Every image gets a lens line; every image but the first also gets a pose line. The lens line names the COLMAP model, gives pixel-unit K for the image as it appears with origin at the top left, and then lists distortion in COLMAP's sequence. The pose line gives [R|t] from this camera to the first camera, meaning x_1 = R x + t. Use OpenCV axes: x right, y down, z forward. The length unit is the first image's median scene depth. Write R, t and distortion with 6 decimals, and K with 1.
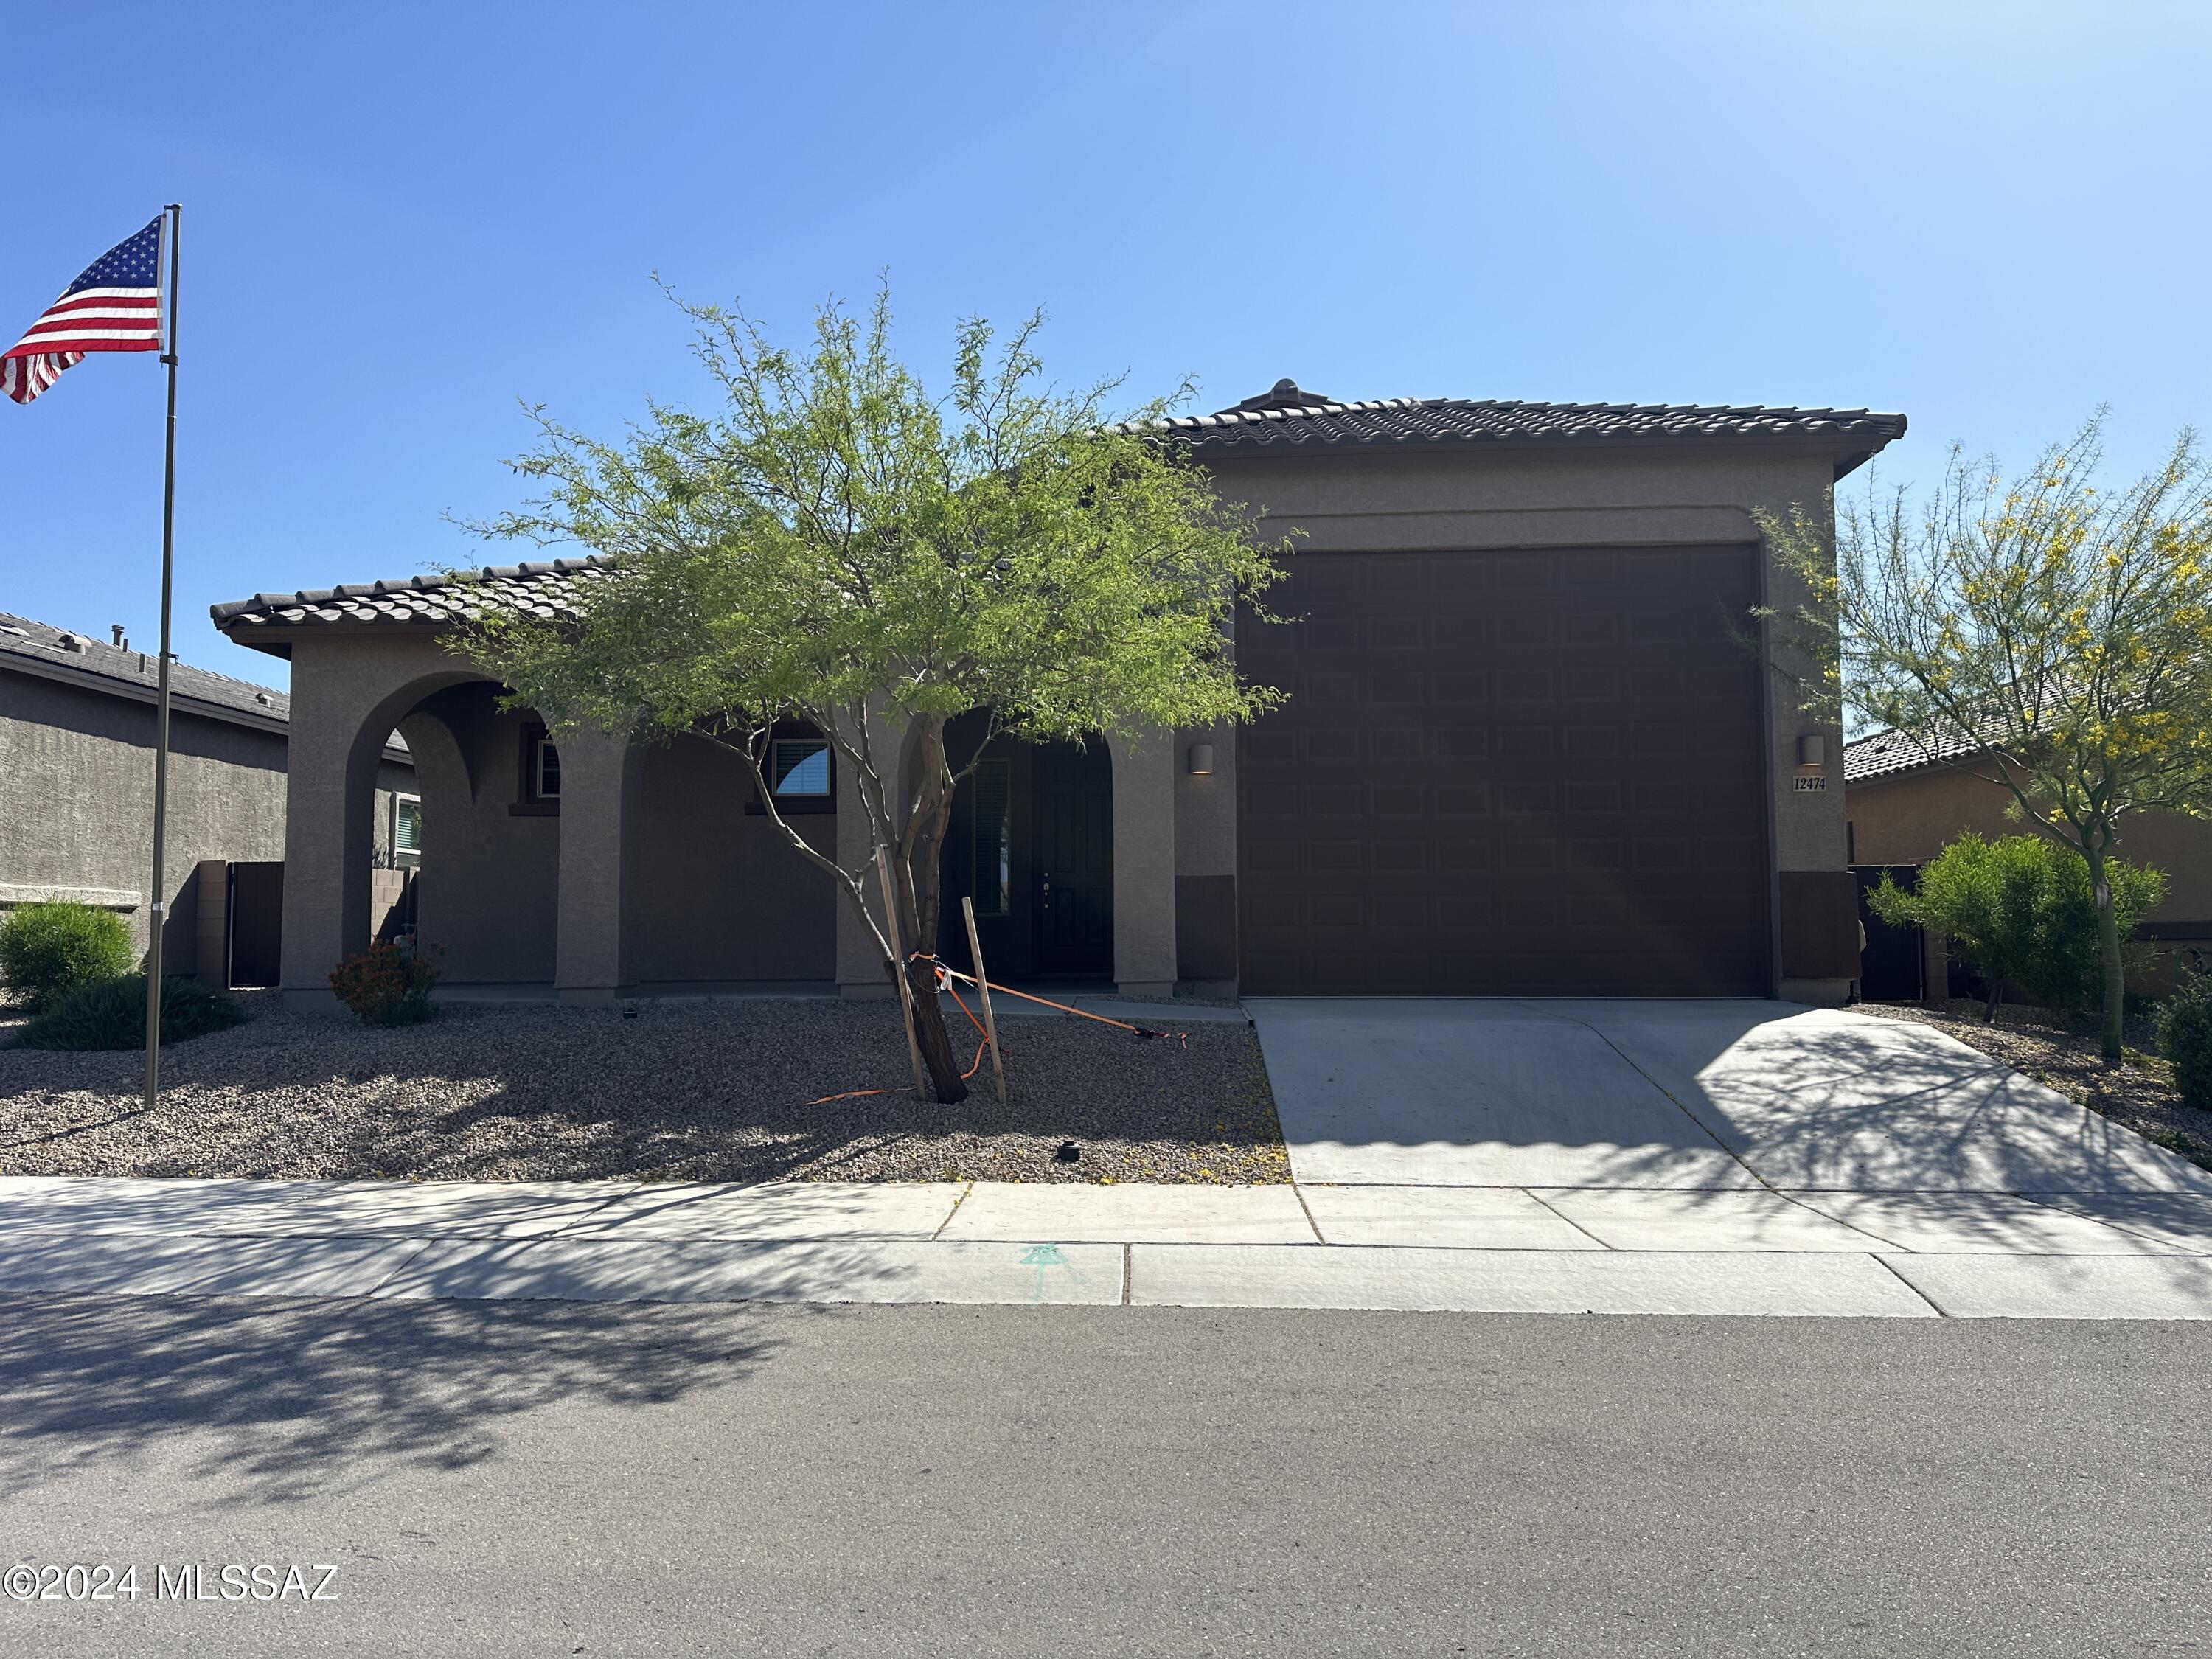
lens RADIAL K [[1661.1, 0, 1106.0], [0, 1661.1, 829.5], [0, 0, 1]] dist [0.065352, -0.002089]
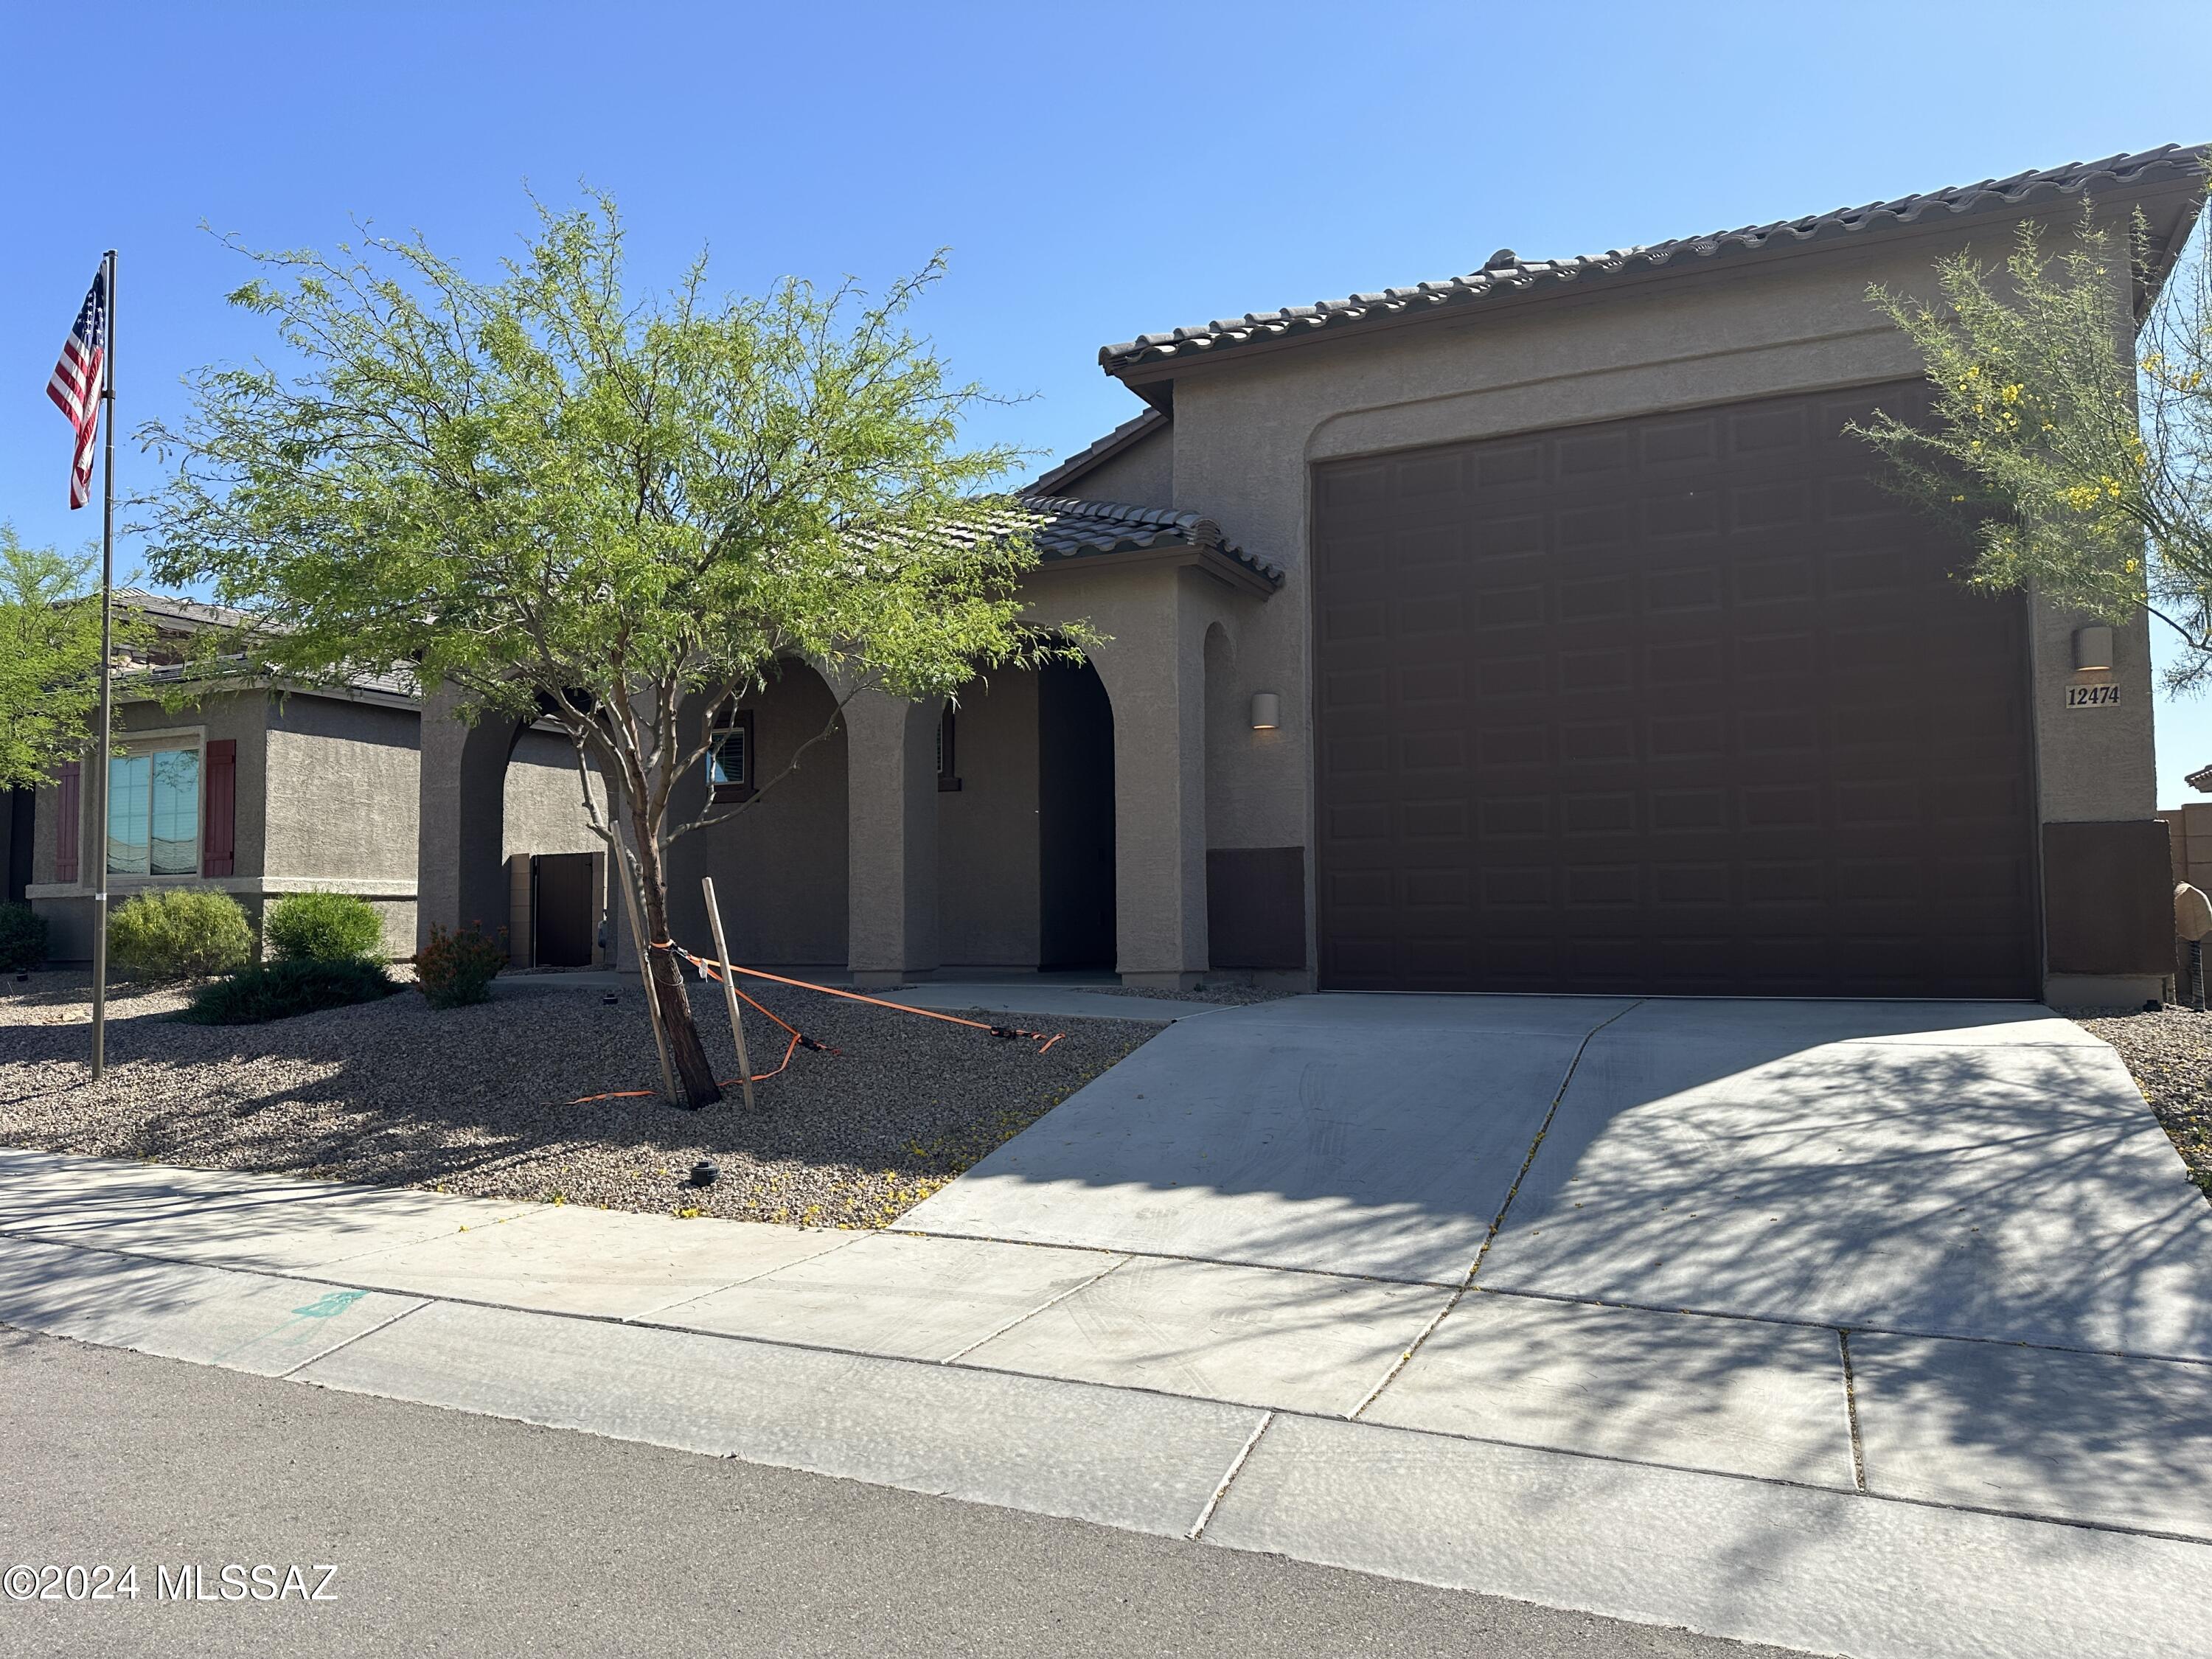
lens RADIAL K [[1661.1, 0, 1106.0], [0, 1661.1, 829.5], [0, 0, 1]] dist [0.065352, -0.002089]
pose [[0.907316, -0.027472, -0.419551, 0.340395], [0.031664, 0.999494, 0.003030, 0.013465], [0.419255, -0.016034, 0.907727, 0.195206]]
